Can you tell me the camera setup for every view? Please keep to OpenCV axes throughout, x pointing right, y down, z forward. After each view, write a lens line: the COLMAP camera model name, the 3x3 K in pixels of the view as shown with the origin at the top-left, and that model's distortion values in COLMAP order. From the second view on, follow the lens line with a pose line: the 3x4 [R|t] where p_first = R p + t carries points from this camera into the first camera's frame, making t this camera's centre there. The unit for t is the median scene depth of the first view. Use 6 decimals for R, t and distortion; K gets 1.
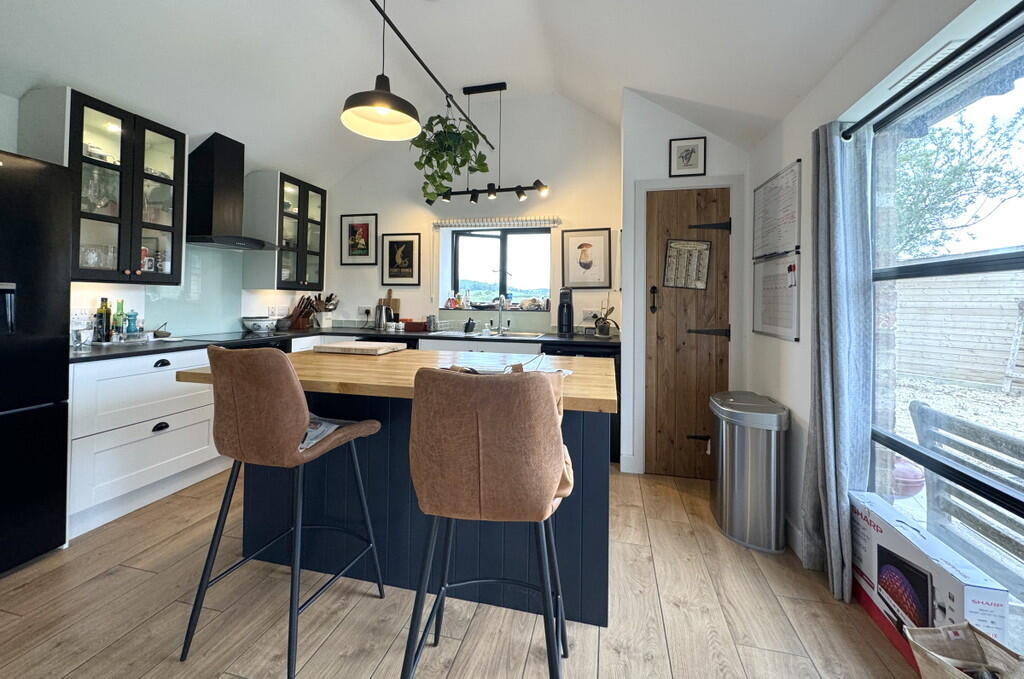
lens RADIAL K [[408.5, 0, 509.6], [0, 408.5, 298.9], [0, 0, 1]] dist [-0.001873, -0.000147]
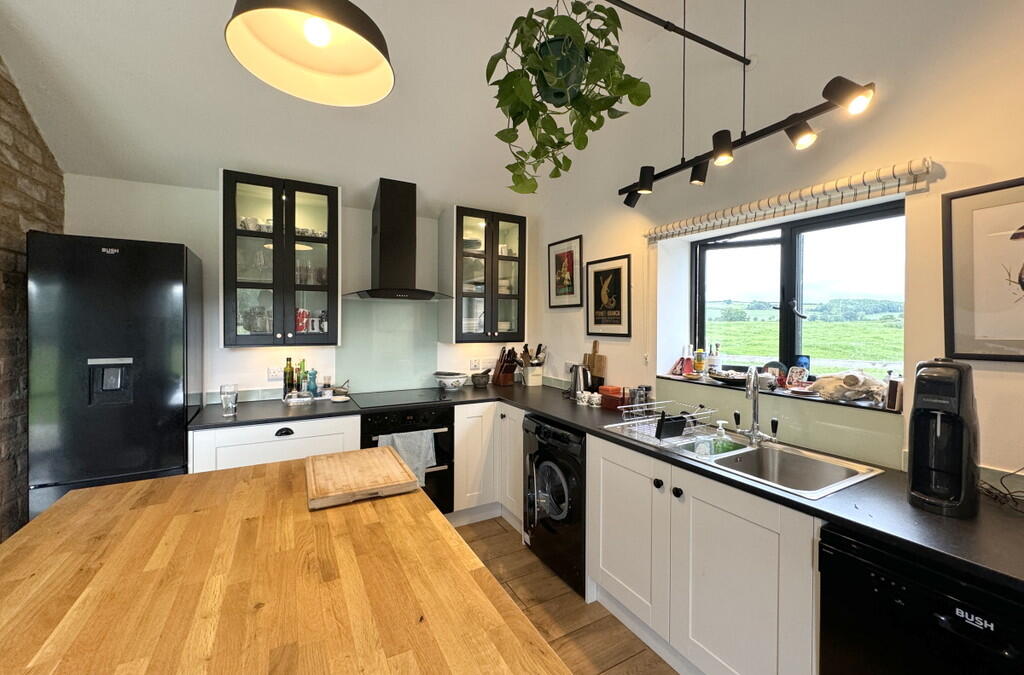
lens RADIAL K [[405.8, 0, 512.0], [0, 405.8, 337.5], [0, 0, 1]] dist [-0.001278, -0.000044]
pose [[0.680807, 0.015650, -0.732295, 0.132202], [0.006137, 0.999615, 0.027069, -0.055197], [0.732437, -0.022923, 0.680449, 0.475785]]
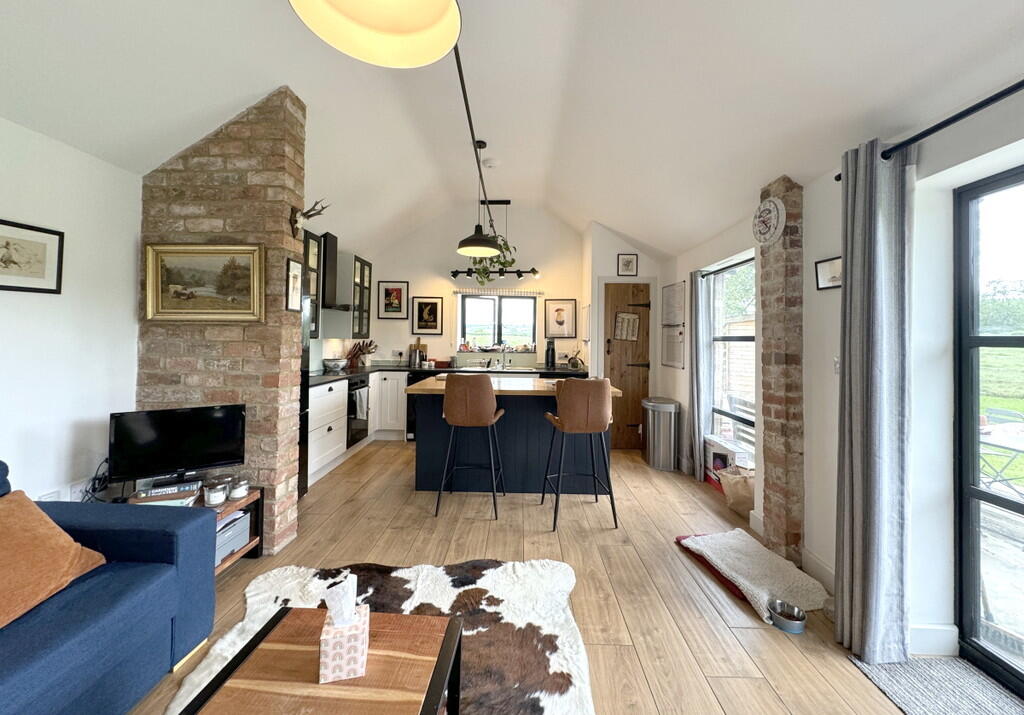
lens RADIAL K [[411.1, 0, 507.6], [0, 411.1, 335.7], [0, 0, 1]] dist [0.000068, 0.000000]
pose [[0.978024, 0.001840, 0.208485, -0.323835], [-0.002355, 0.999995, 0.002222, -0.036697], [-0.208480, -0.002664, 0.978023, -0.459159]]
